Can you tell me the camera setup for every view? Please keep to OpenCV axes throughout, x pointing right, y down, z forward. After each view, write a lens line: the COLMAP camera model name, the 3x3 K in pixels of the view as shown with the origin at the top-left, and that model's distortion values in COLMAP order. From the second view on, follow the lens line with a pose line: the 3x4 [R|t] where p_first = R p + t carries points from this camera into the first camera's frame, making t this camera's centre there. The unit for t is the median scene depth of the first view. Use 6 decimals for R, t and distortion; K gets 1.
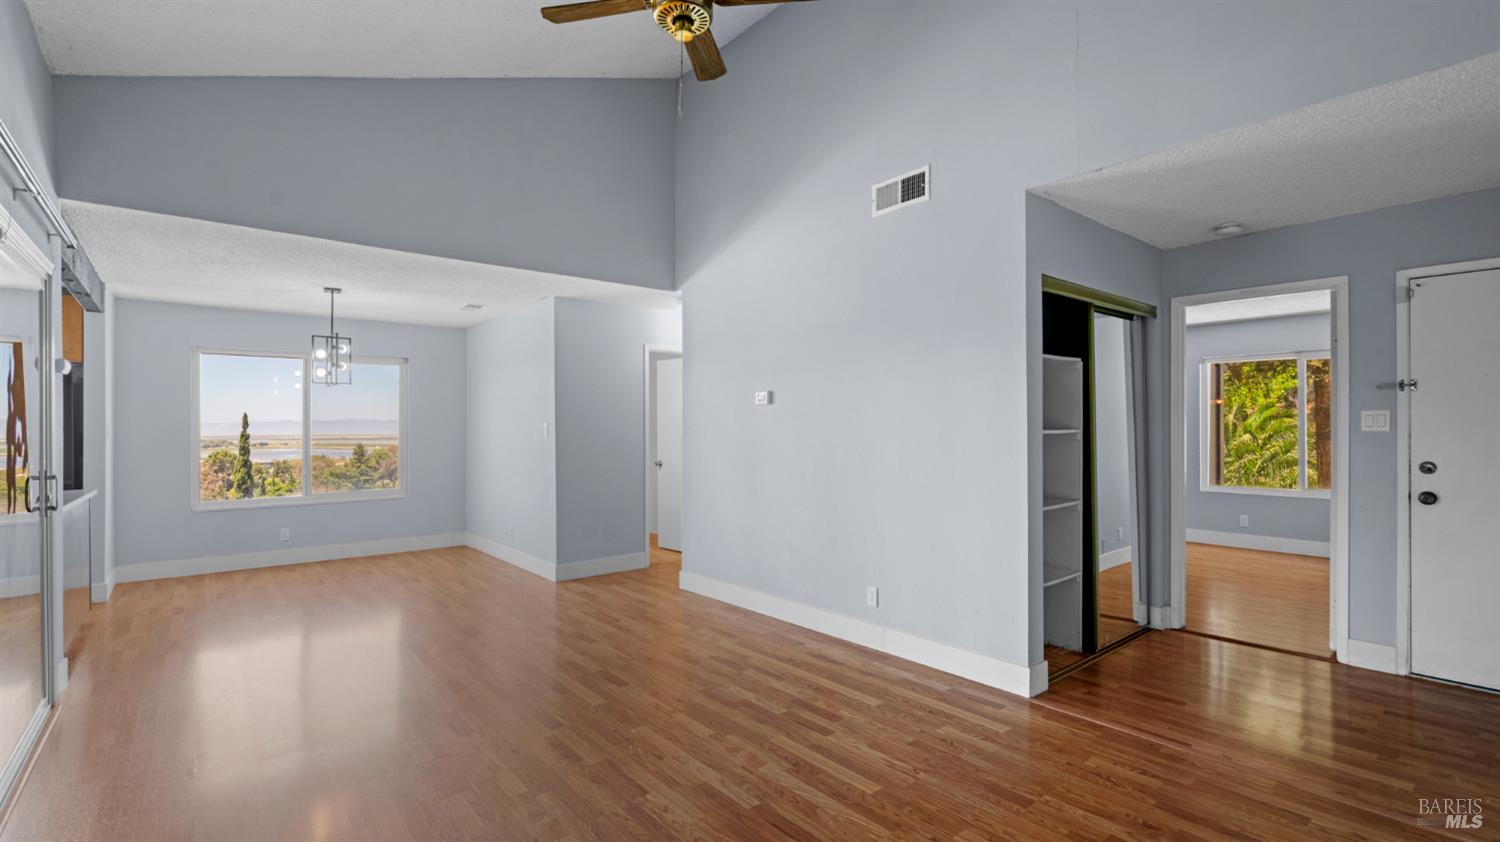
lens RADIAL K [[675.2, 0, 751.4], [0, 675.2, 424.1], [0, 0, 1]] dist [-0.005094, 0.000312]
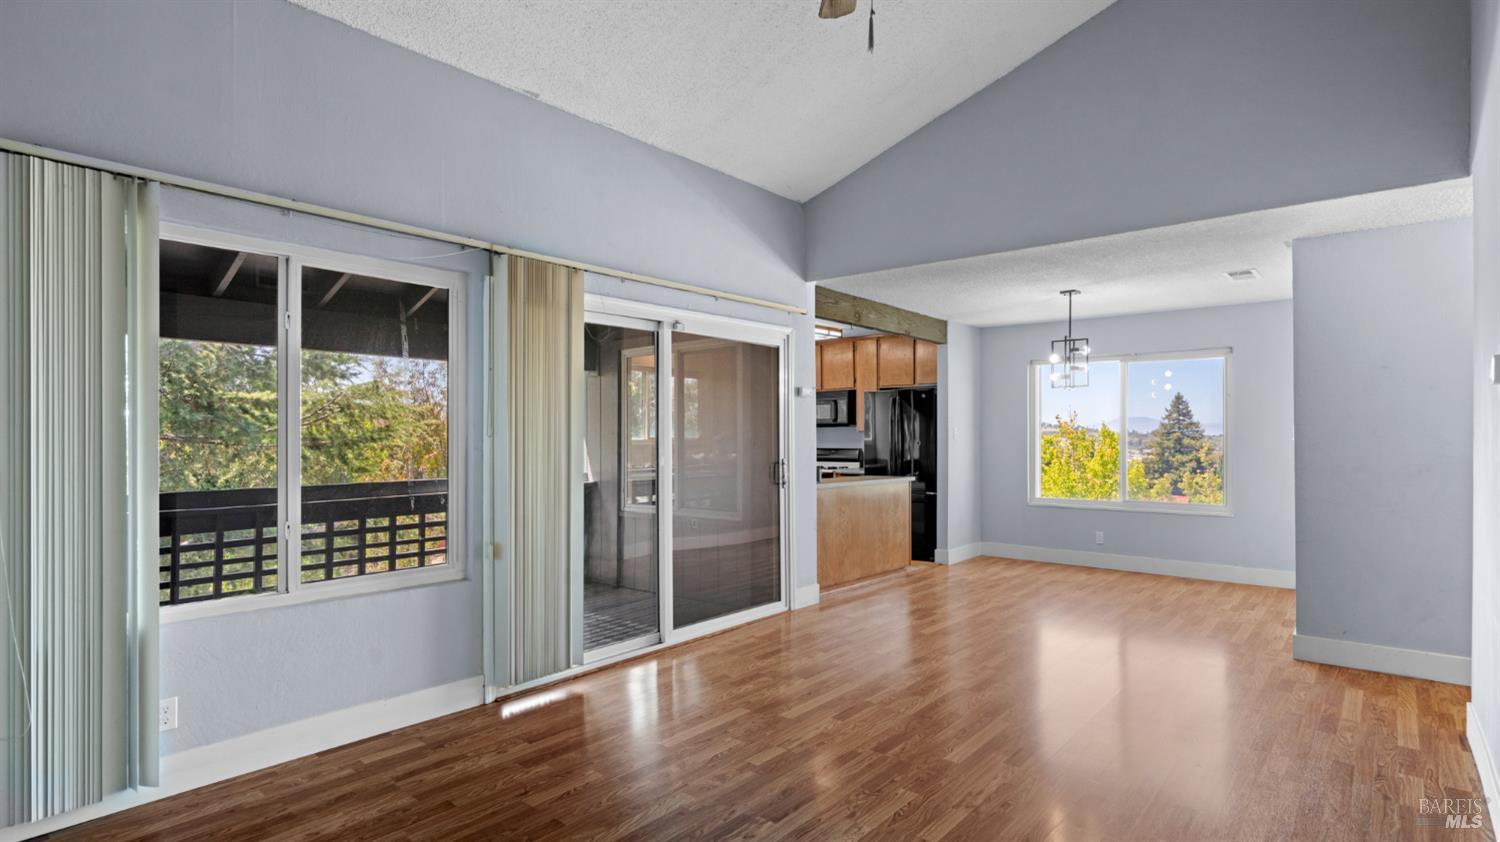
lens RADIAL K [[754.9, 0, 748.3], [0, 754.9, 430.1], [0, 0, 1]] dist [0.002605, 0.000806]
pose [[0.169418, 0.000112, -0.985544, 0.424830], [0.005379, 0.999985, 0.001038, -0.000346], [0.985530, -0.005477, 0.169414, 0.380336]]
